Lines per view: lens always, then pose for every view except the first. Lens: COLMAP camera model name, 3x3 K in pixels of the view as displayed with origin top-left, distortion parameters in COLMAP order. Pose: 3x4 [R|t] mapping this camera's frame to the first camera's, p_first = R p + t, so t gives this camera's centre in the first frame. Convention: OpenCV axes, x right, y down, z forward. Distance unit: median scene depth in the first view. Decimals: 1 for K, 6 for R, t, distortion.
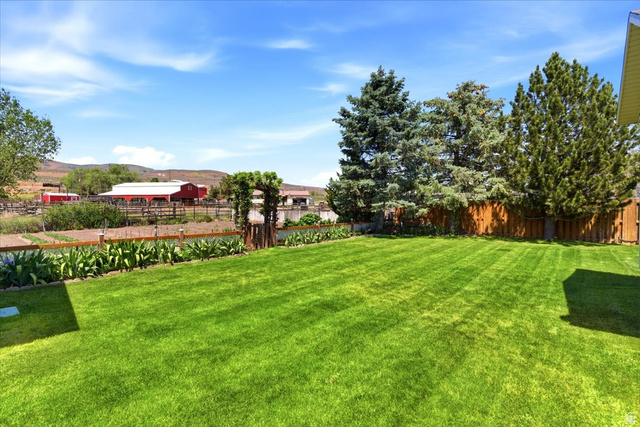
lens RADIAL K [[309.8, 0, 318.1], [0, 309.8, 210.7], [0, 0, 1]] dist [-0.000236, -0.000338]
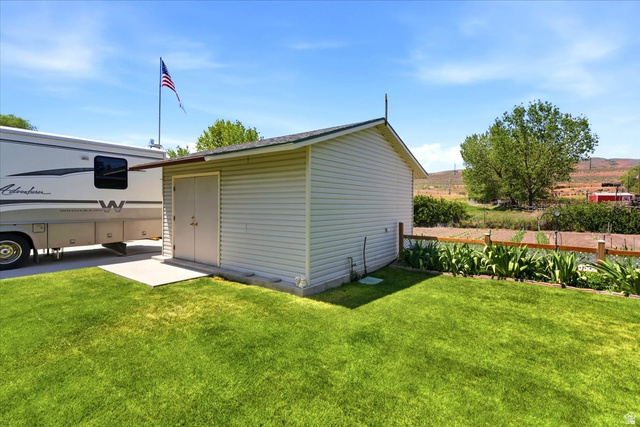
lens RADIAL K [[309.8, 0, 318.1], [0, 309.8, 210.7], [0, 0, 1]] dist [-0.000236, -0.000338]
pose [[0.098214, 0.025289, -0.994844, 0.065404], [-0.026813, 0.999381, 0.022757, -0.001194], [0.994804, 0.024440, 0.098831, 0.131917]]
